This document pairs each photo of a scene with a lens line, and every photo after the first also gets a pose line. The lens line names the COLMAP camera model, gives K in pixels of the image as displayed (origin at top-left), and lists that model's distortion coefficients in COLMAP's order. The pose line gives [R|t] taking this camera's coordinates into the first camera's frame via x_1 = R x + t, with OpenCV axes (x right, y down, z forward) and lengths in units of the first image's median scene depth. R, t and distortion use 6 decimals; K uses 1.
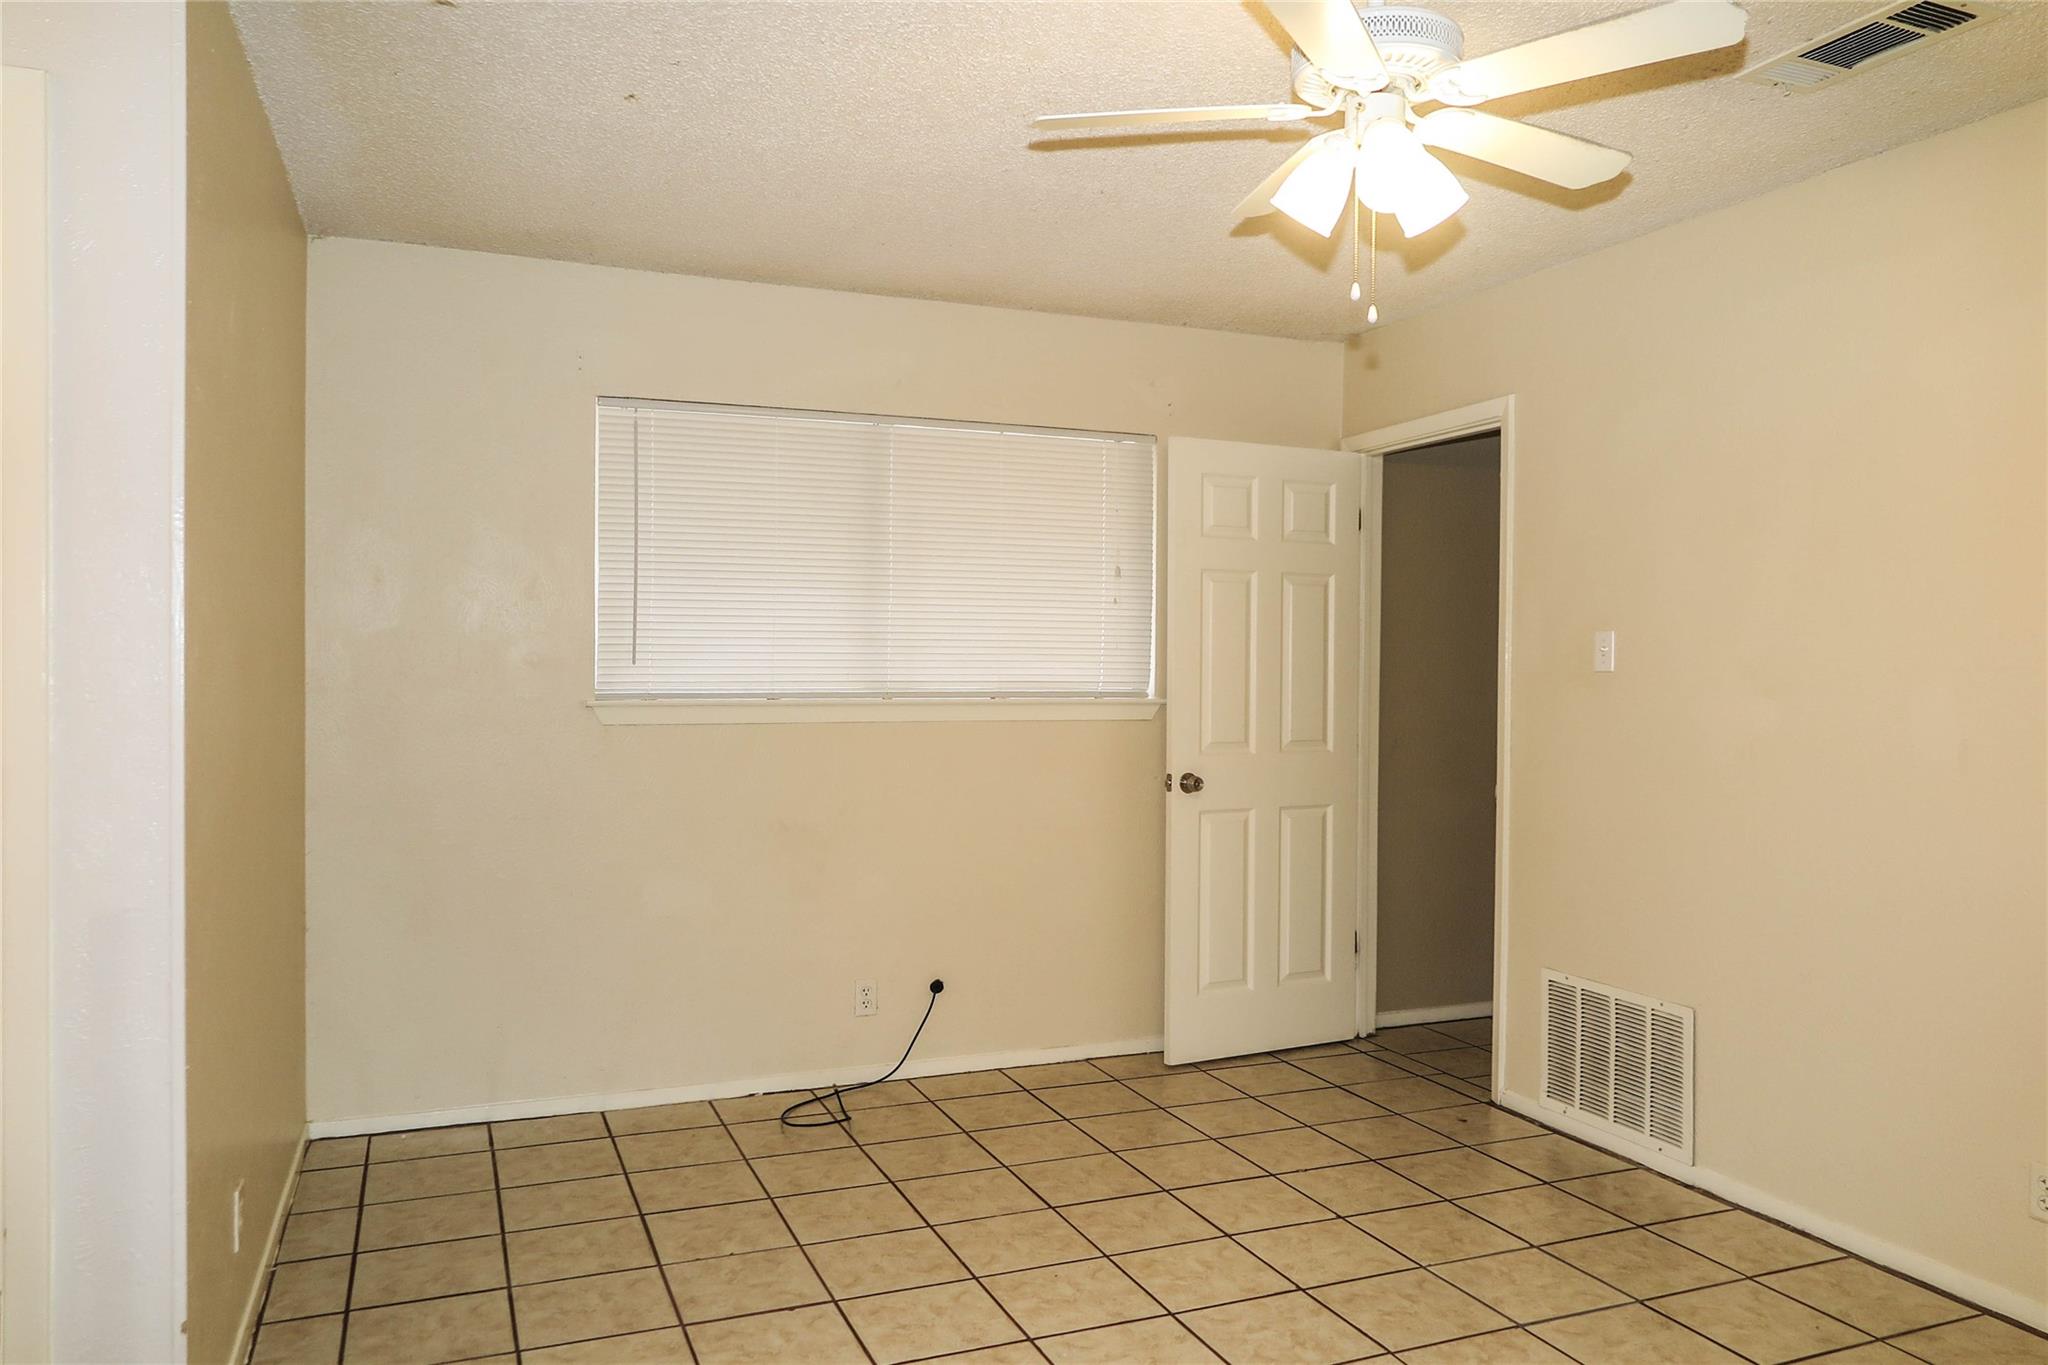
lens RADIAL K [[1466.2, 0, 1035.7], [0, 1466.2, 680.1], [0, 0, 1]] dist [-0.001312, 0.003050]
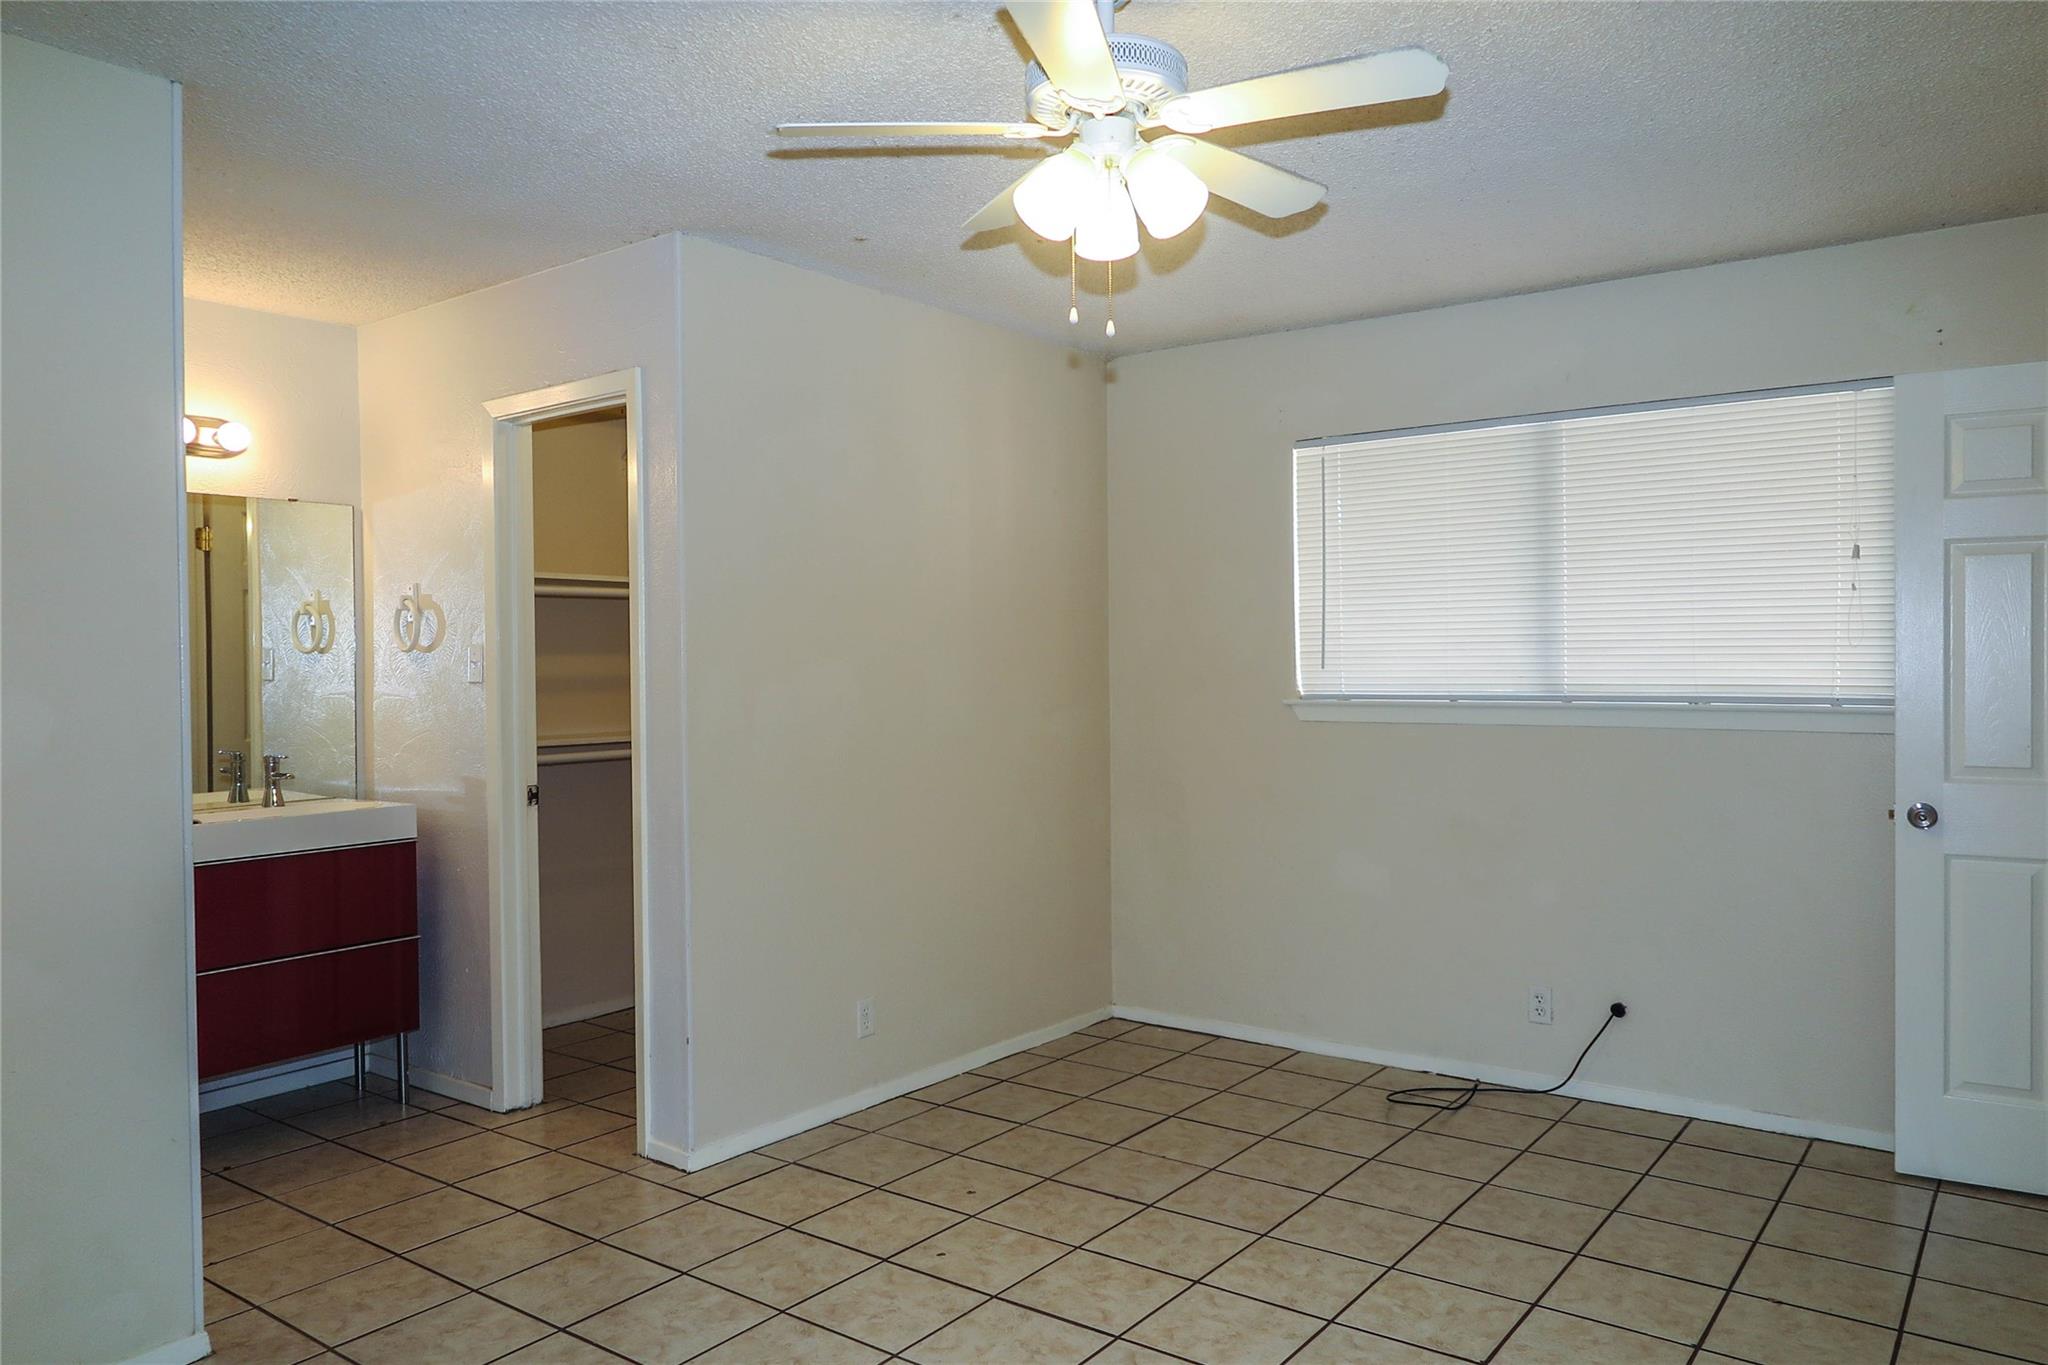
lens RADIAL K [[1416.3, 0, 1024.0], [0, 1416.3, 682.5], [0, 0, 1]] dist [-0.012123, 0.021634]
pose [[0.516122, 0.001480, -0.856514, 0.544444], [-0.002151, 0.999998, 0.000432, -0.000151], [0.856512, 0.001619, 0.516124, 0.221206]]
